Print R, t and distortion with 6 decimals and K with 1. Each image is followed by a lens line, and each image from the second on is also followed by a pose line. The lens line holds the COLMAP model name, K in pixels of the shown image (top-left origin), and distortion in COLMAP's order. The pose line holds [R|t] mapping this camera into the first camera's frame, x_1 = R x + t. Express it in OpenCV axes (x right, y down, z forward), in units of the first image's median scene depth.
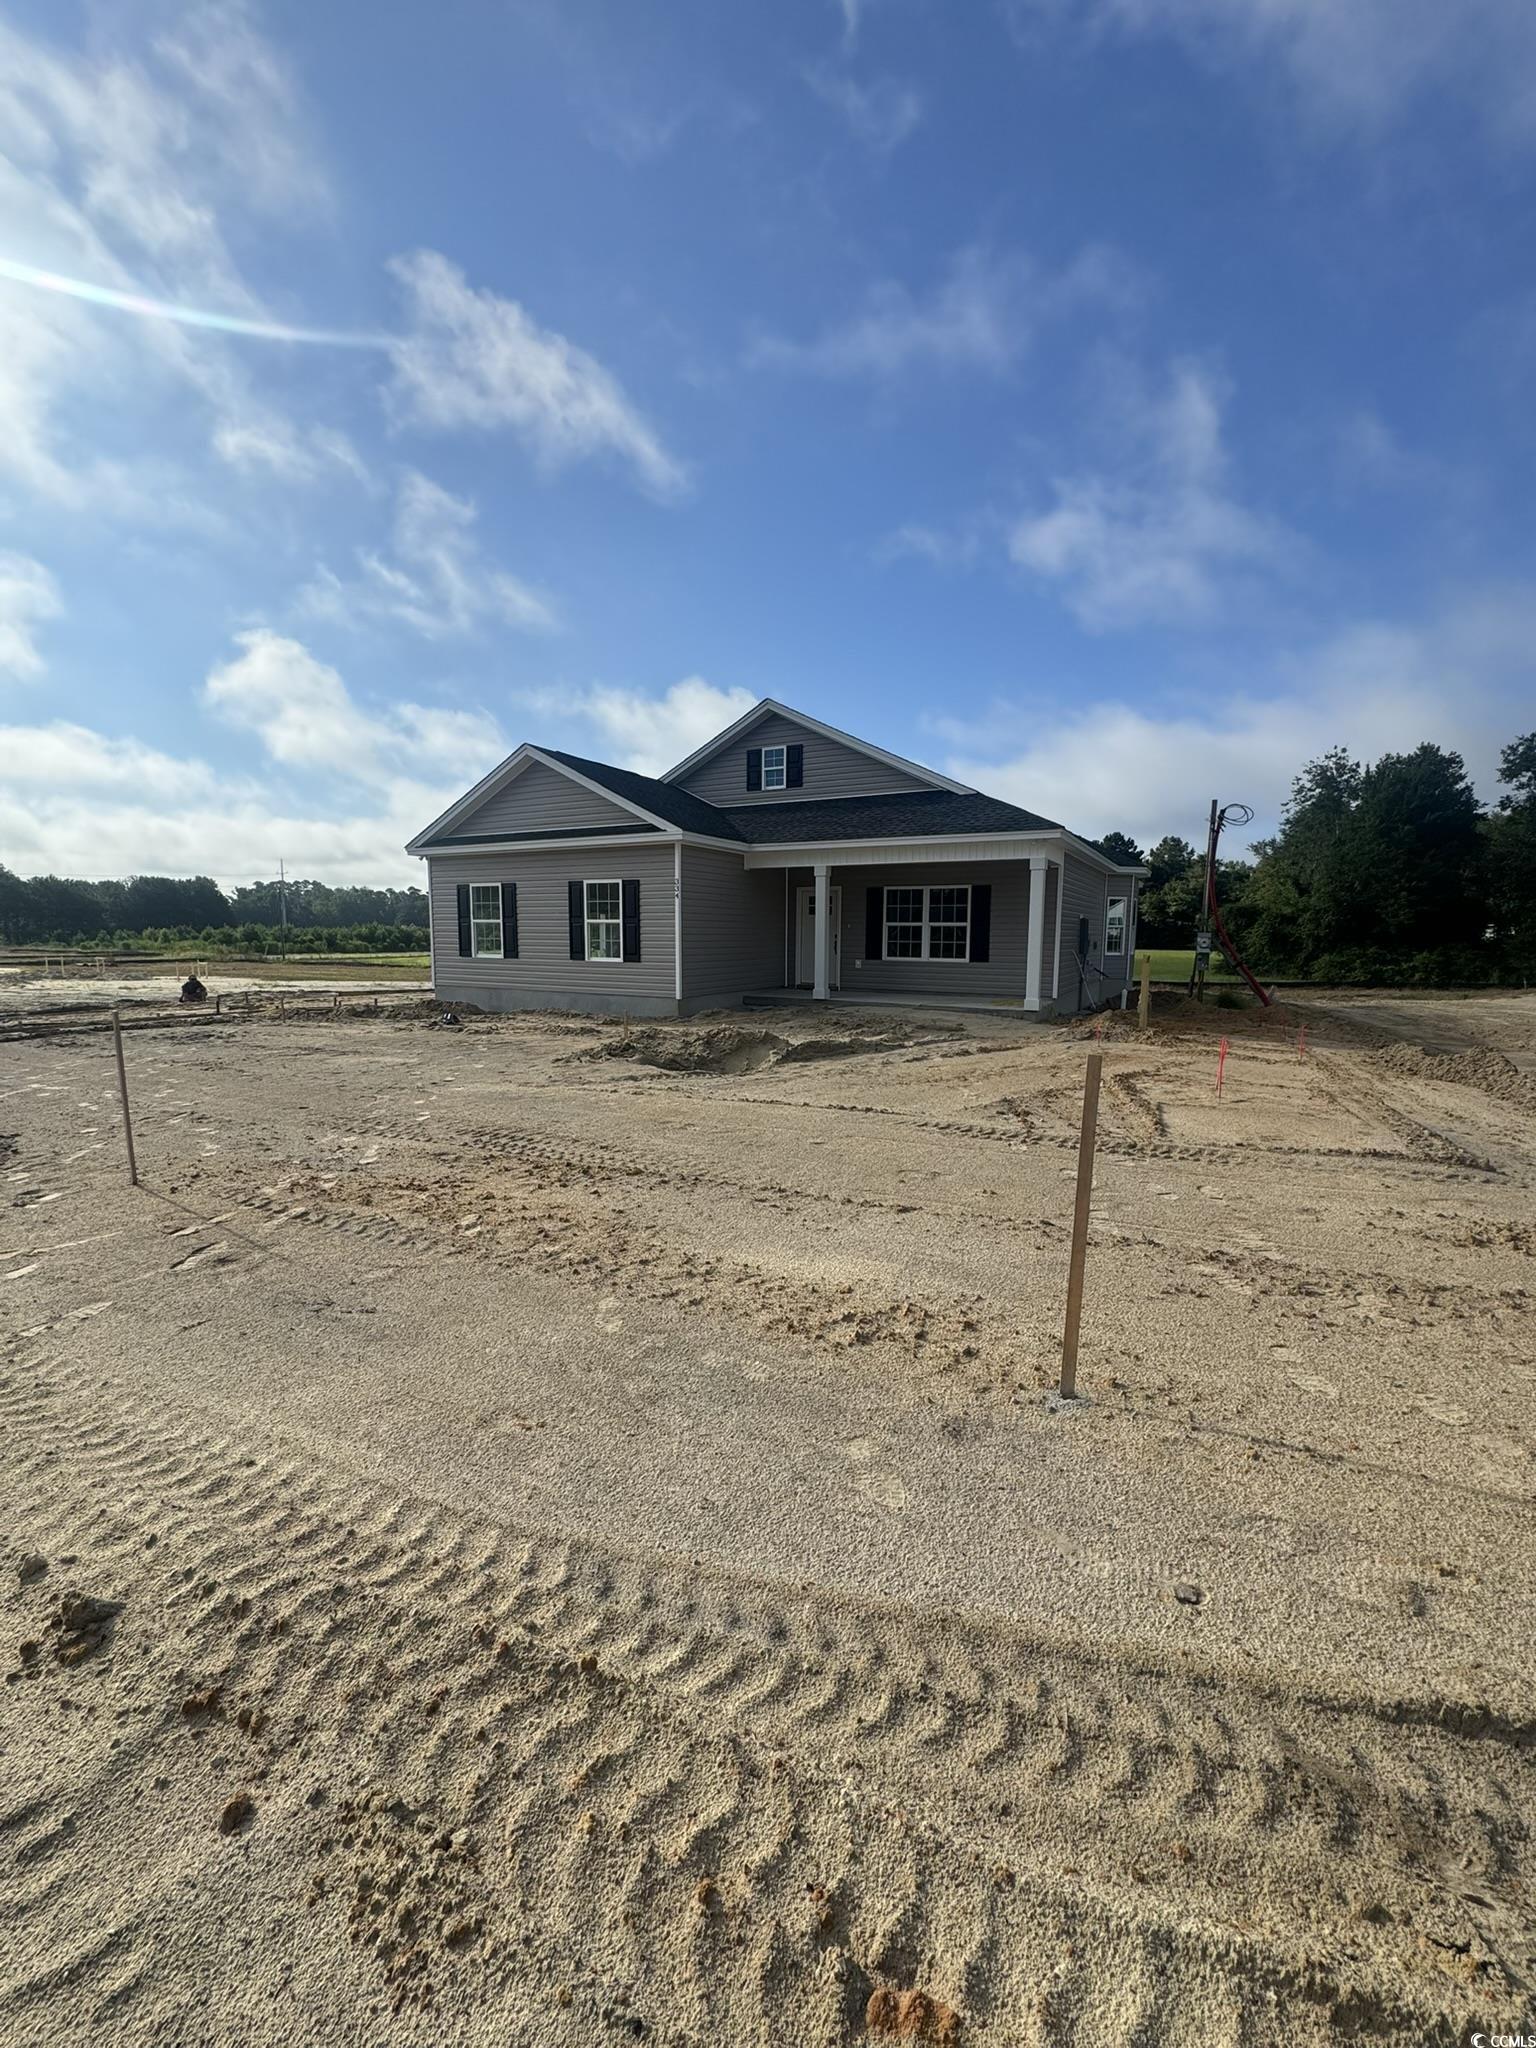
lens RADIAL K [[816.2, 0, 770.0], [0, 816.2, 1027.1], [0, 0, 1]] dist [-0.001523, -0.000255]
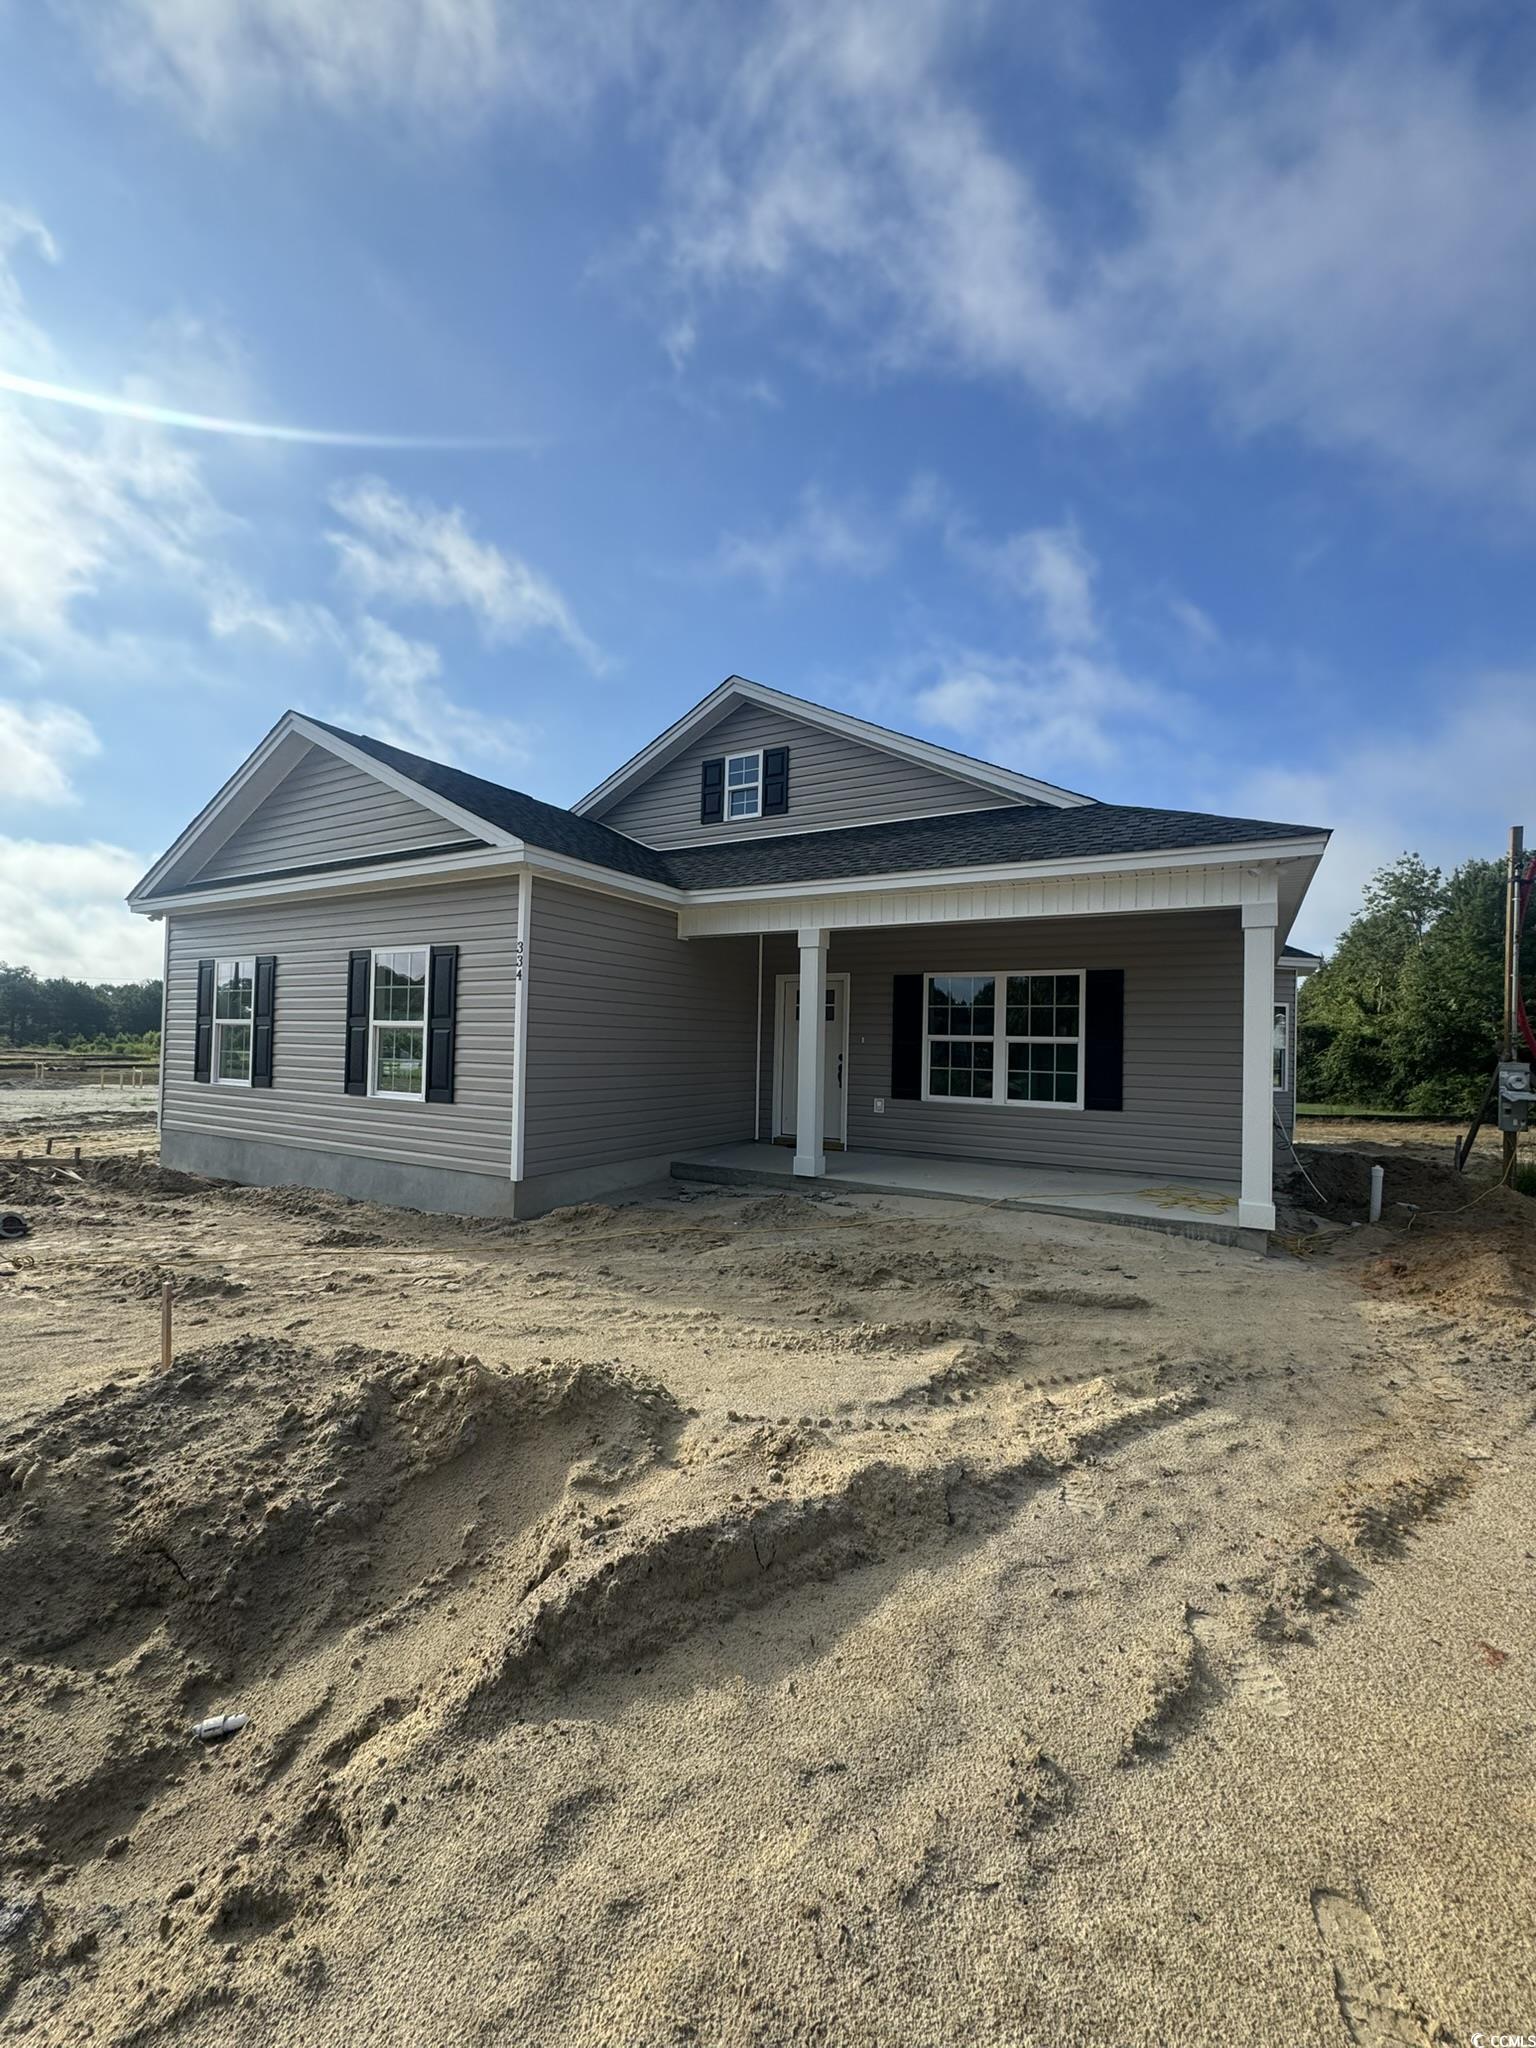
lens RADIAL K [[816.2, 0, 770.0], [0, 816.2, 1027.1], [0, 0, 1]] dist [-0.001523, -0.000255]
pose [[0.999534, 0.015269, -0.026419, 0.046354], [-0.018769, 0.990287, -0.137764, -0.052776], [0.024058, 0.138196, 0.990113, 0.429312]]
